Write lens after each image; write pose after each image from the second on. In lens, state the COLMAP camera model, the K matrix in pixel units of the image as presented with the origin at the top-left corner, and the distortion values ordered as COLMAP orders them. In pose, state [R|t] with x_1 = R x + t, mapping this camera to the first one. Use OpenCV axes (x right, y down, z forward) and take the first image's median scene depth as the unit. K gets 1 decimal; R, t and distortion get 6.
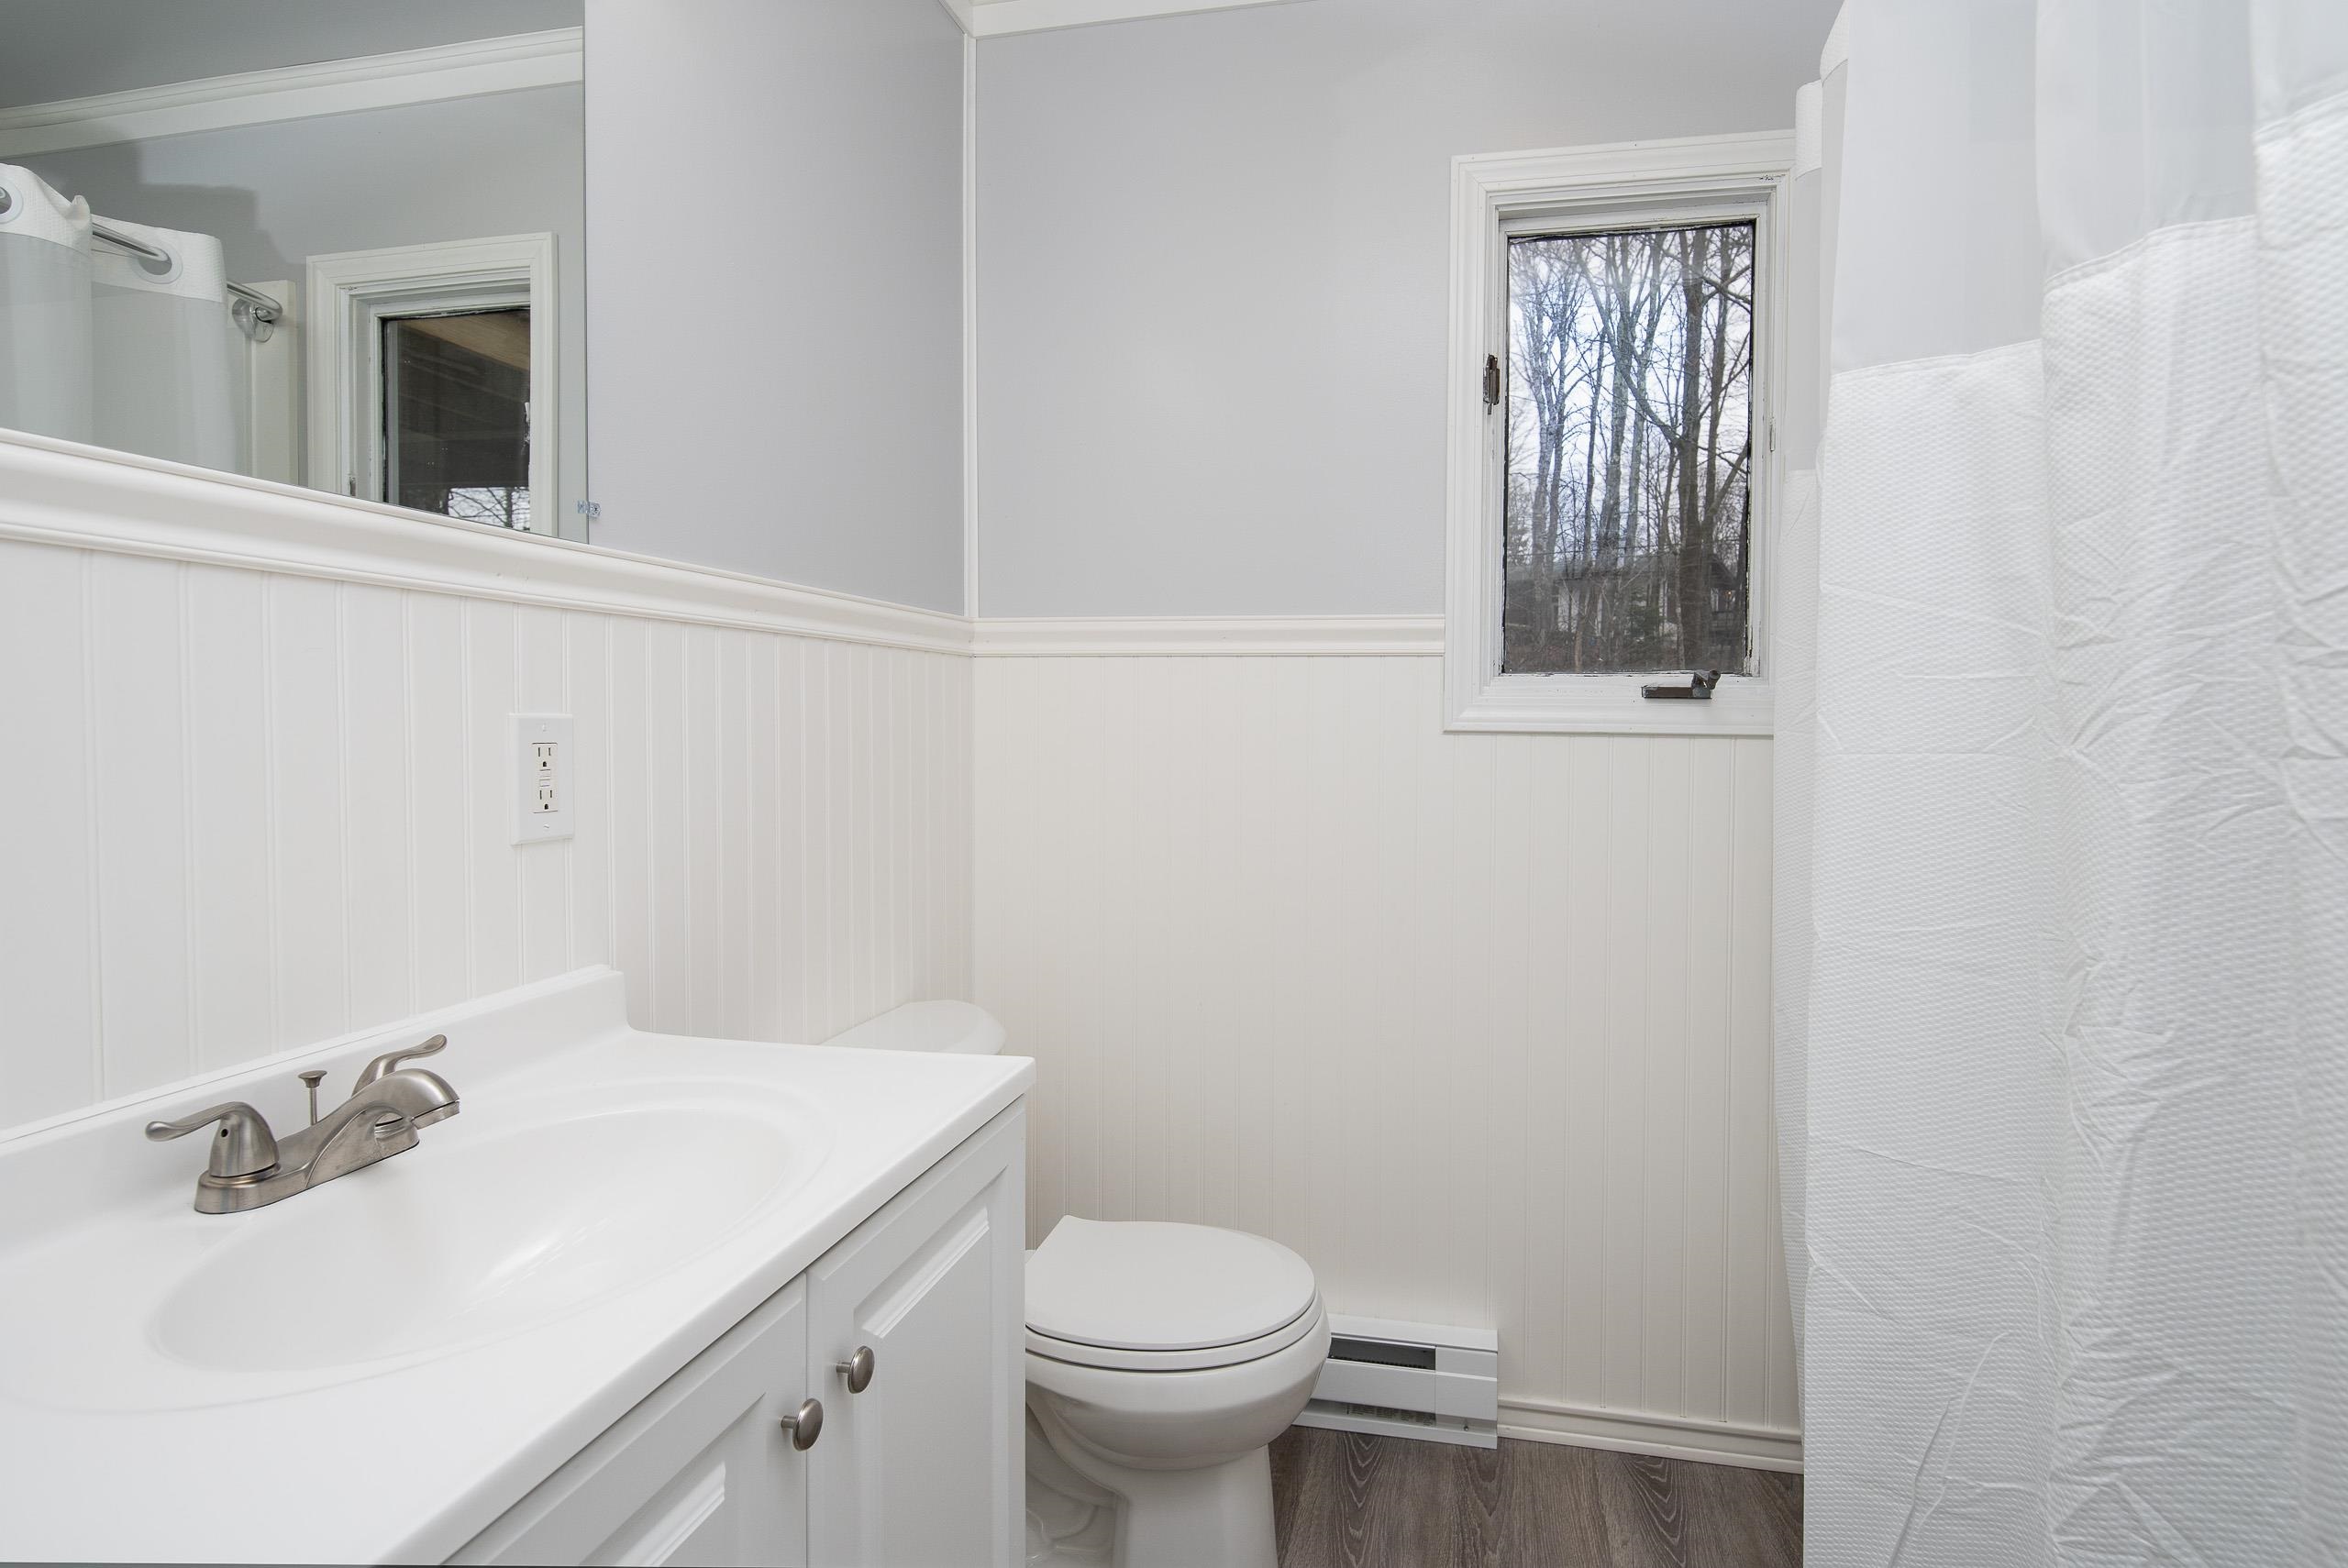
lens RADIAL K [[1280.7, 0, 1163.4], [0, 1280.7, 737.5], [0, 0, 1]] dist [-0.001265, -0.008670]
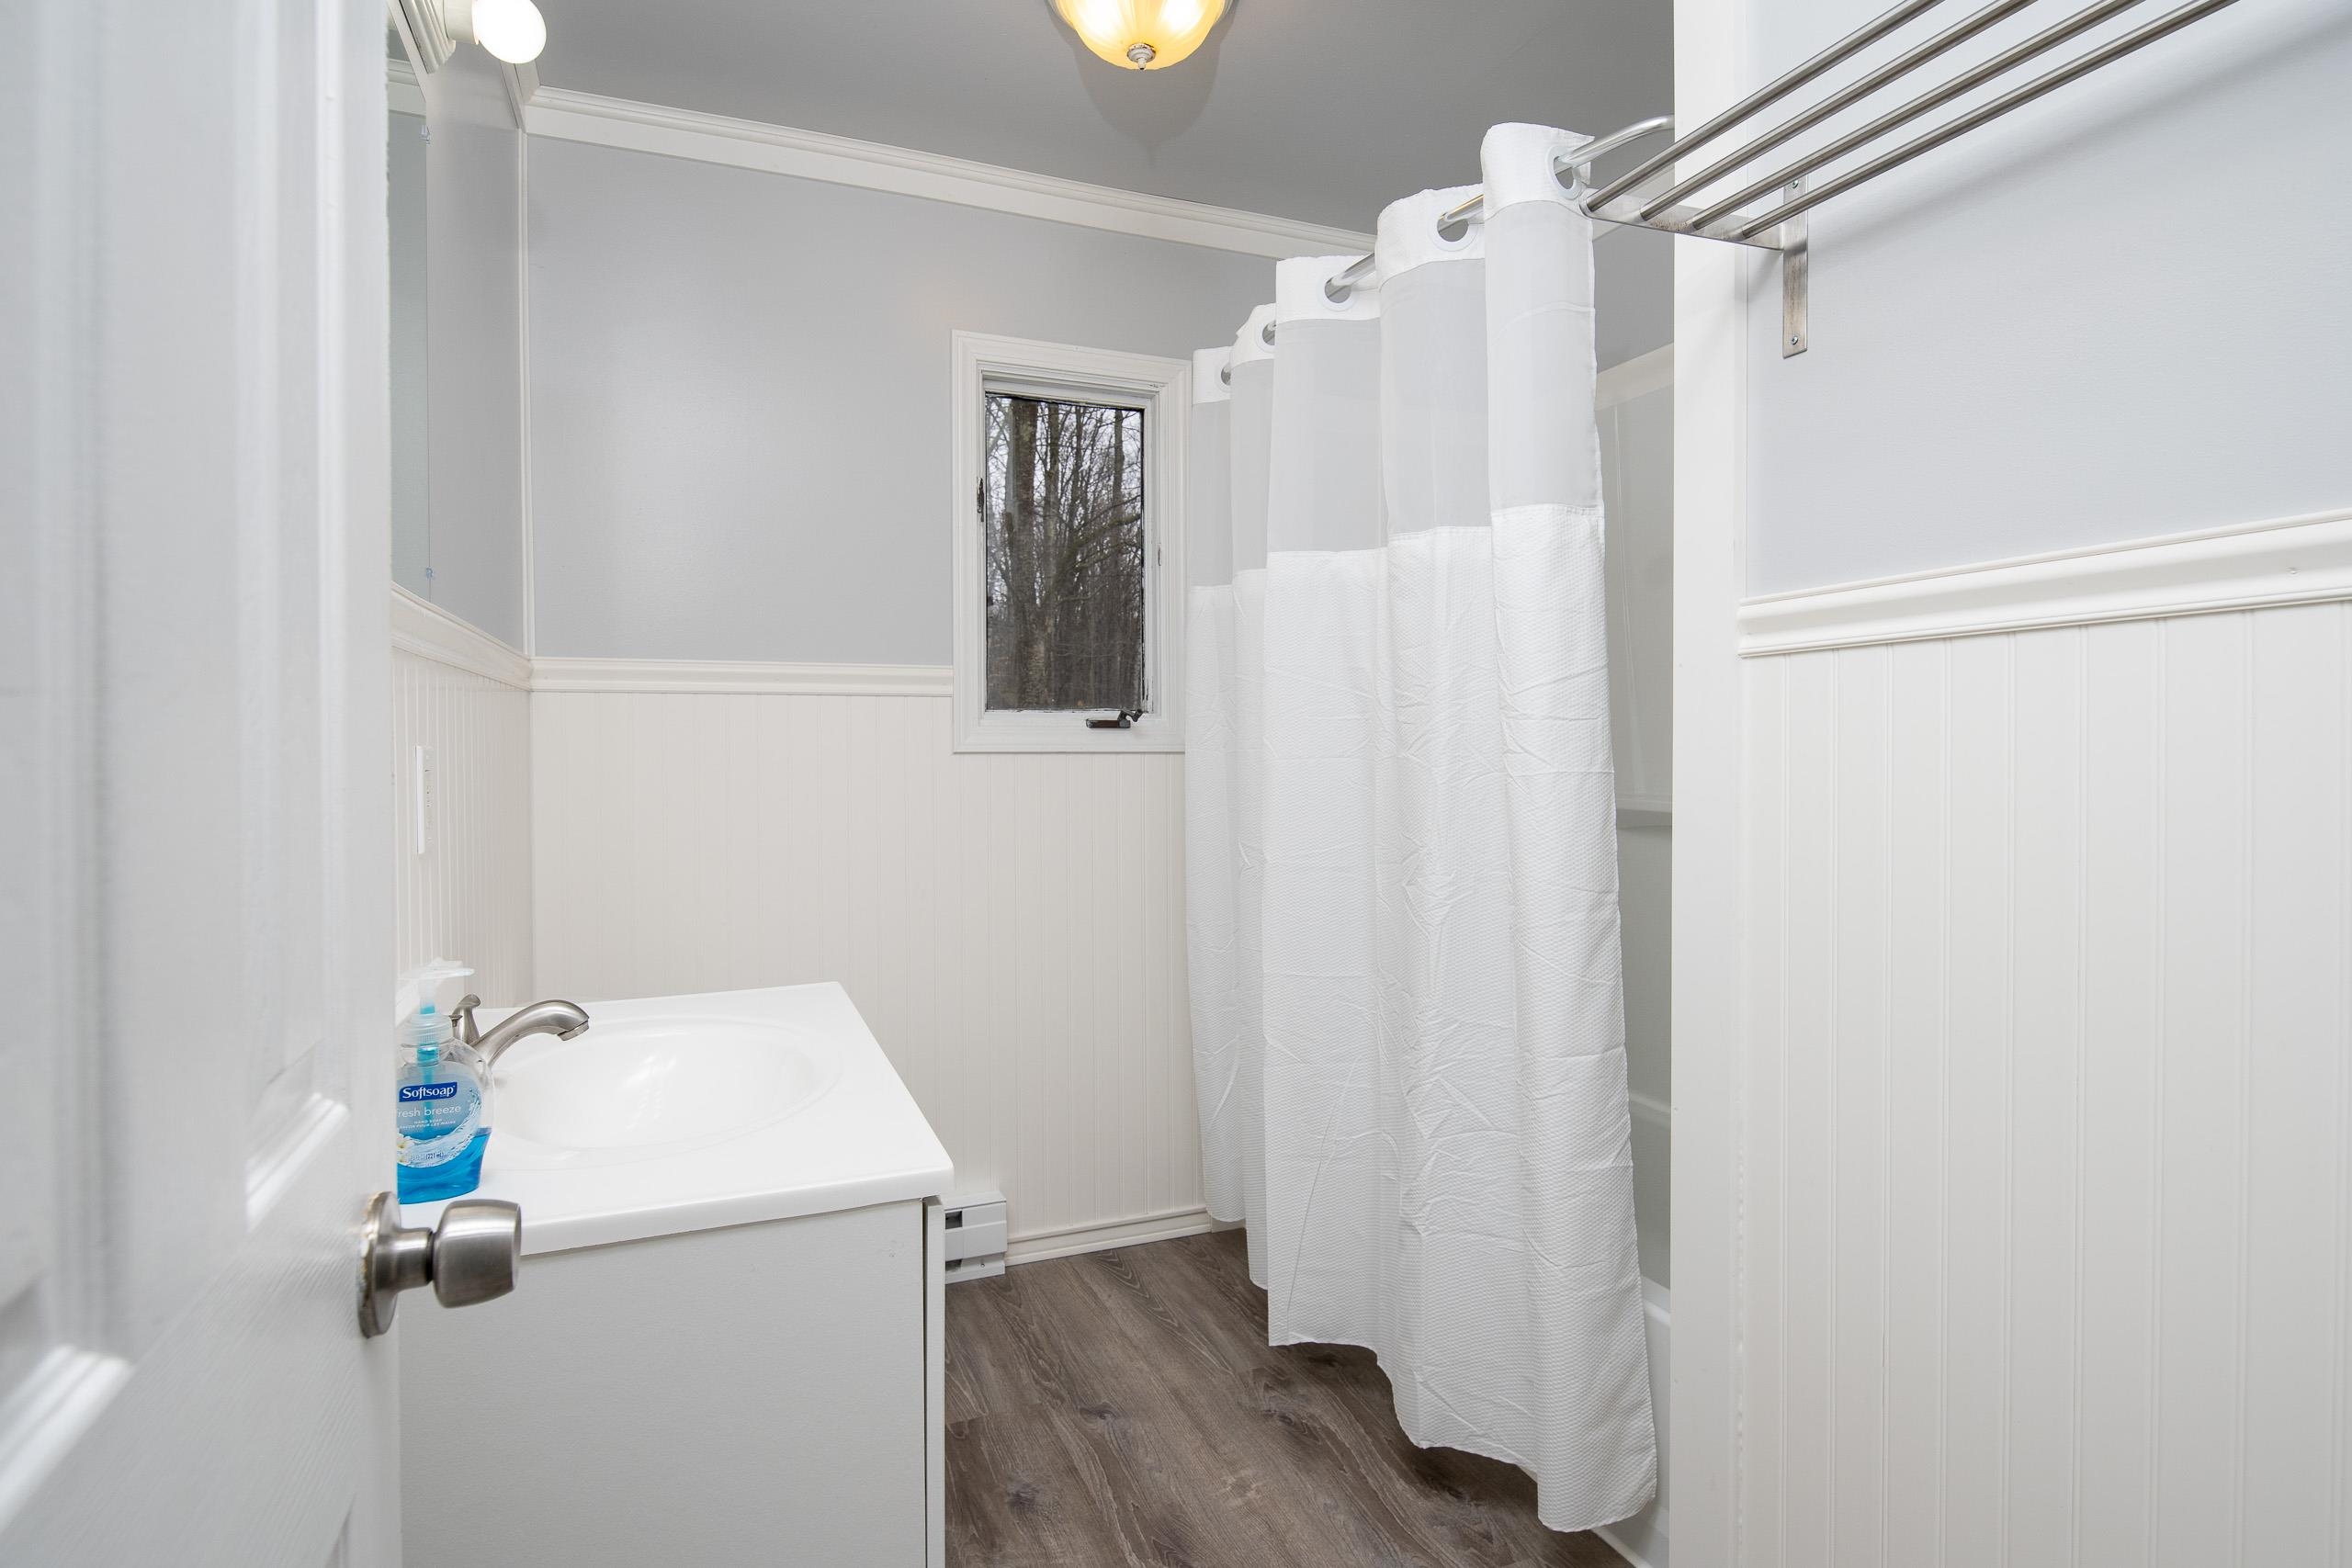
lens RADIAL K [[1282.9, 0, 1165.3], [0, 1282.9, 737.4], [0, 0, 1]] dist [-0.001265, -0.008670]
pose [[0.821090, -0.008169, 0.570740, -0.386224], [0.019082, 0.999732, -0.013142, 0.001202], [-0.570479, 0.021681, 0.821026, -0.247597]]
